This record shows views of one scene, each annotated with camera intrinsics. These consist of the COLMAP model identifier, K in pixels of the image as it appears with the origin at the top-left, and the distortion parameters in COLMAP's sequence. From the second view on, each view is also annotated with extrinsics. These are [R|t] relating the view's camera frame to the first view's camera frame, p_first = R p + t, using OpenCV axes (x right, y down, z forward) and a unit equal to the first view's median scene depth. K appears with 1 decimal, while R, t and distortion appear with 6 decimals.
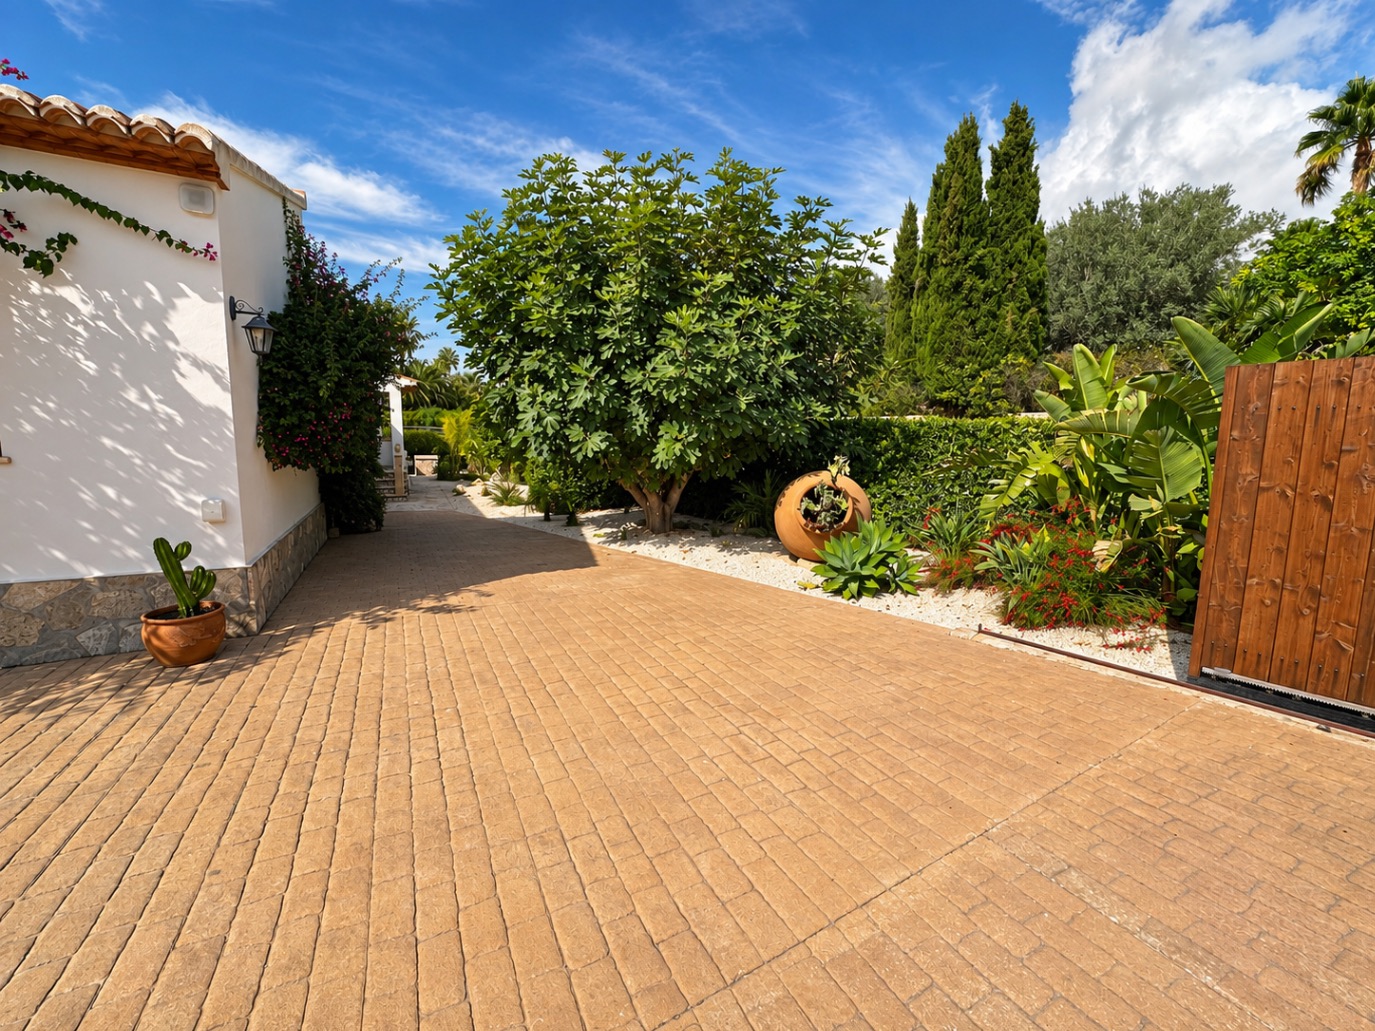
lens RADIAL K [[549.4, 0, 686.0], [0, 549.4, 504.7], [0, 0, 1]] dist [0.005359, 0.000287]
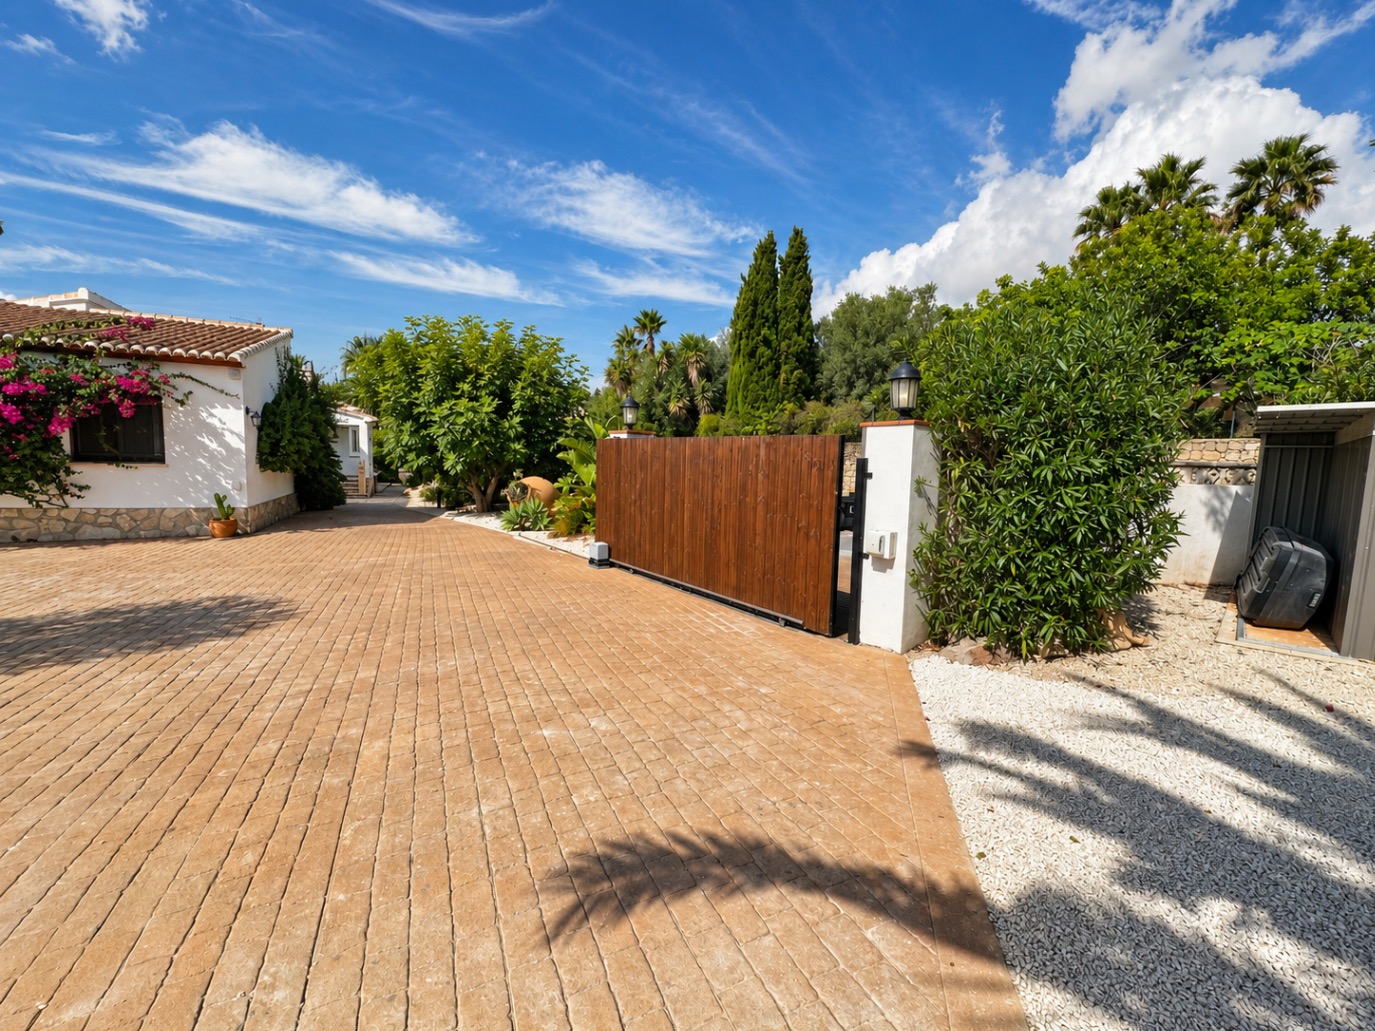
lens RADIAL K [[555.0, 0, 687.5], [0, 555.0, 515.5], [0, 0, 1]] dist [-0.000323, -0.000394]
pose [[0.998906, 0.011674, -0.045282, 0.946754], [-0.012383, 0.999805, -0.015409, 0.111044], [0.045093, 0.015953, 0.998855, -1.031056]]
